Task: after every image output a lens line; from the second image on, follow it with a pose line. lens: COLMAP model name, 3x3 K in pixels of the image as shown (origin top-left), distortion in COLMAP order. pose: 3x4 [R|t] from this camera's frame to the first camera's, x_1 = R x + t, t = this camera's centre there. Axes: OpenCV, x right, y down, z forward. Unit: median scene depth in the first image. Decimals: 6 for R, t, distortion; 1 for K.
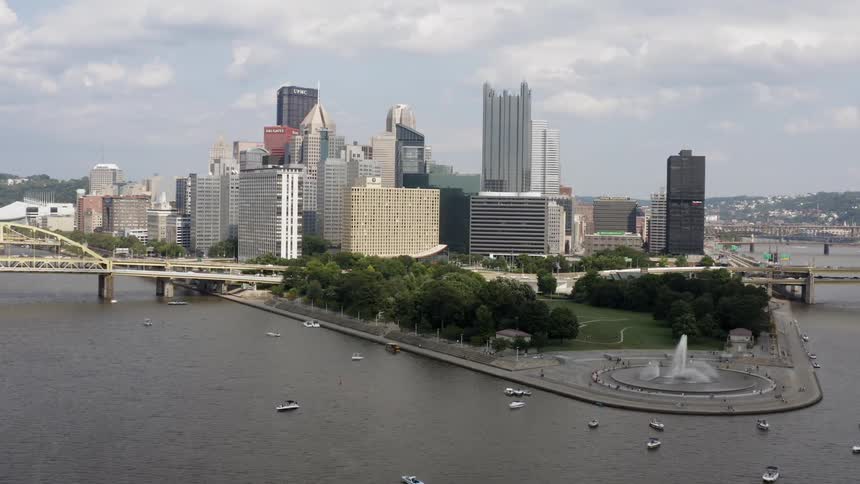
lens RADIAL K [[970.2, 0, 425.0], [0, 970.2, 239.1], [0, 0, 1]] dist [-0.185525, 0.000000]
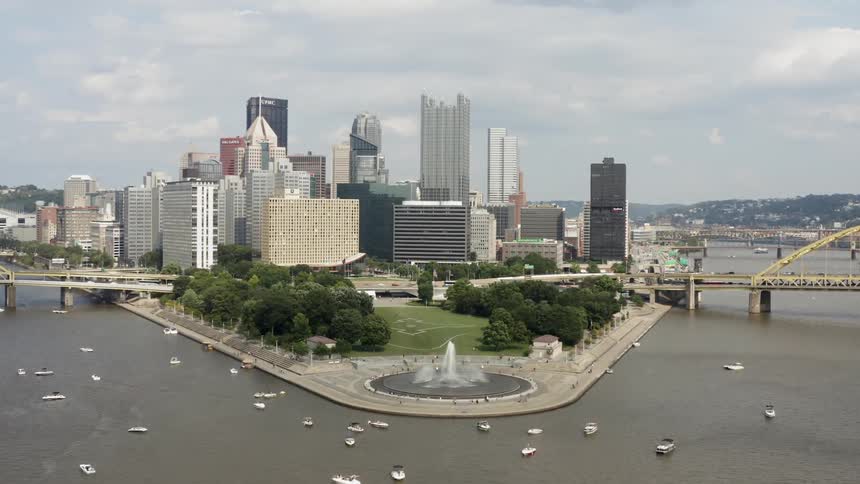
lens RADIAL K [[970.2, 0, 431.2], [0, 970.2, 231.1], [0, 0, 1]] dist [-0.185525, 0.000000]
pose [[0.999962, -0.008312, -0.002761, 0.093455], [0.008272, 0.999867, -0.014046, -0.002617], [0.002877, 0.014023, 0.999898, -0.026997]]
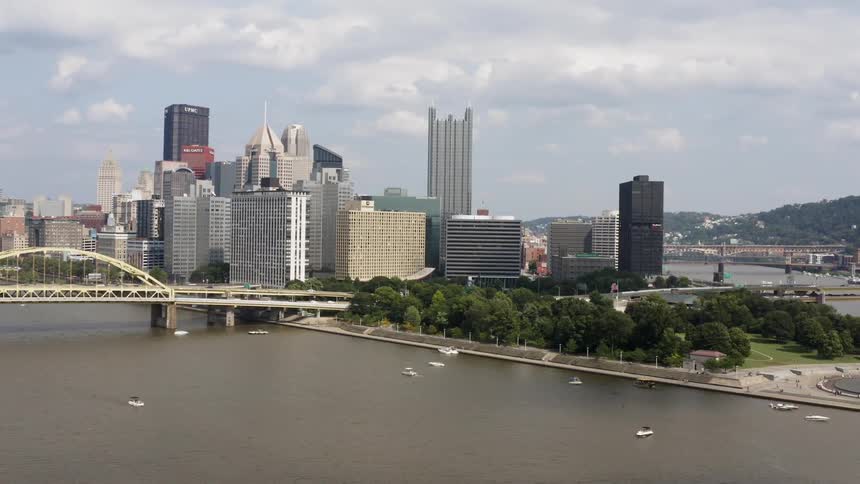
lens RADIAL K [[970.2, 0, 422.3], [0, 970.2, 242.5], [0, 0, 1]] dist [-0.185525, 0.000000]
pose [[0.981105, -0.002321, 0.193461, -0.182427], [0.005453, 0.999863, -0.015657, -0.004605], [-0.193398, 0.016416, 0.980983, 0.012562]]
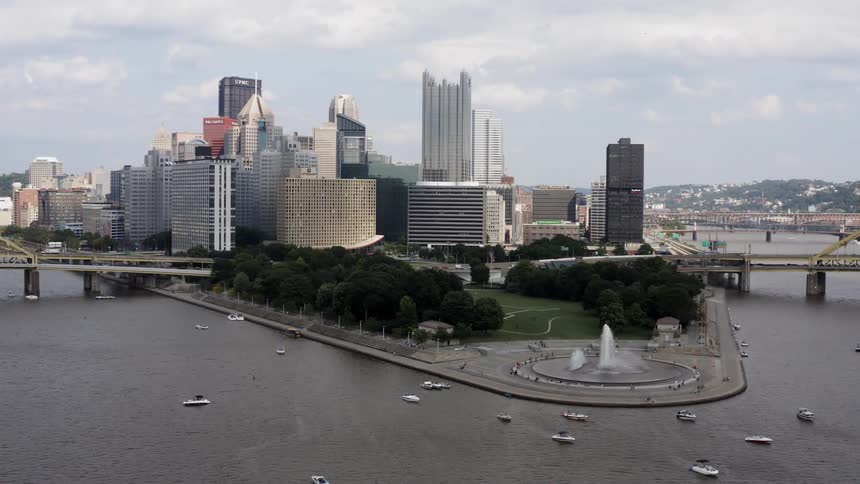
lens RADIAL K [[970.2, 0, 426.6], [0, 970.2, 238.9], [0, 0, 1]] dist [-0.185525, 0.000000]
pose [[0.998552, -0.009638, 0.052925, 0.013431], [0.009138, 0.999911, 0.009672, 0.000414], [-0.053013, -0.009175, 0.998552, 0.009213]]
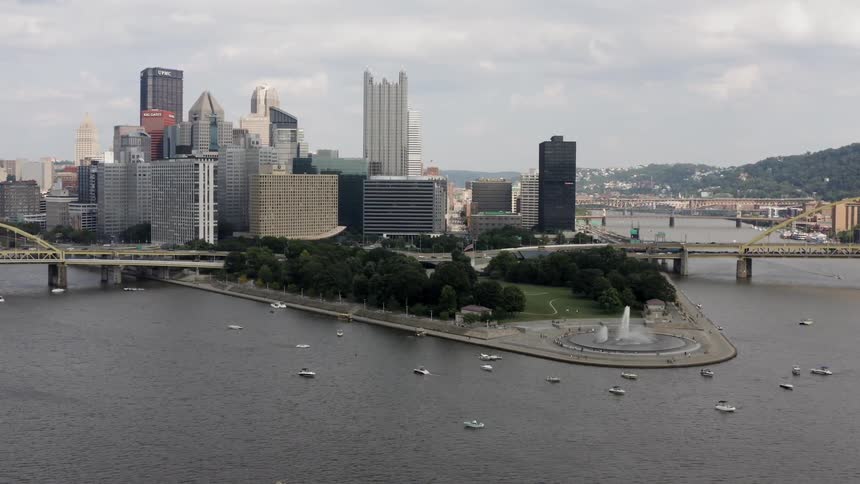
lens RADIAL K [[970.2, 0, 427.2], [0, 970.2, 237.7], [0, 0, 1]] dist [-0.185525, 0.000000]
pose [[0.984228, -0.018919, 0.175892, -0.077405], [0.014005, 0.999477, 0.029136, -0.011355], [-0.176351, -0.026213, 0.983978, -0.073747]]
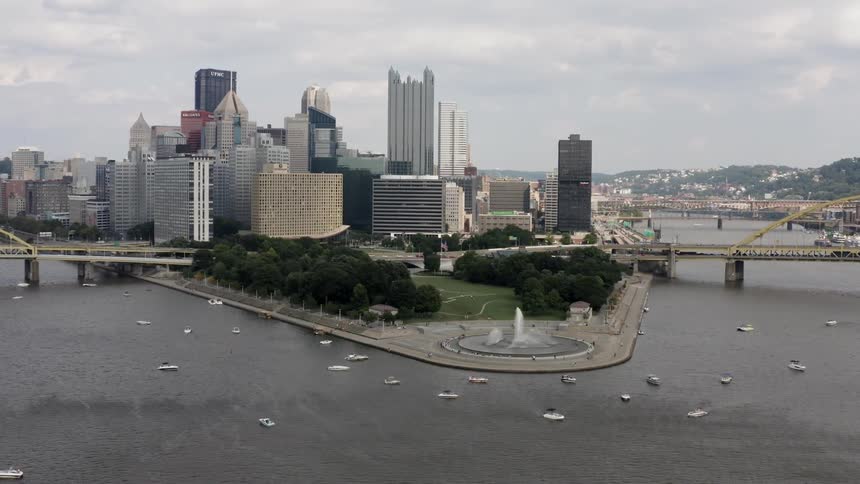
lens RADIAL K [[970.2, 0, 427.7], [0, 970.2, 238.6], [0, 0, 1]] dist [-0.185525, 0.000000]
pose [[0.996798, -0.011697, 0.079097, 0.023030], [0.009554, 0.999578, 0.027417, -0.007948], [-0.079384, -0.026573, 0.996490, -0.076113]]
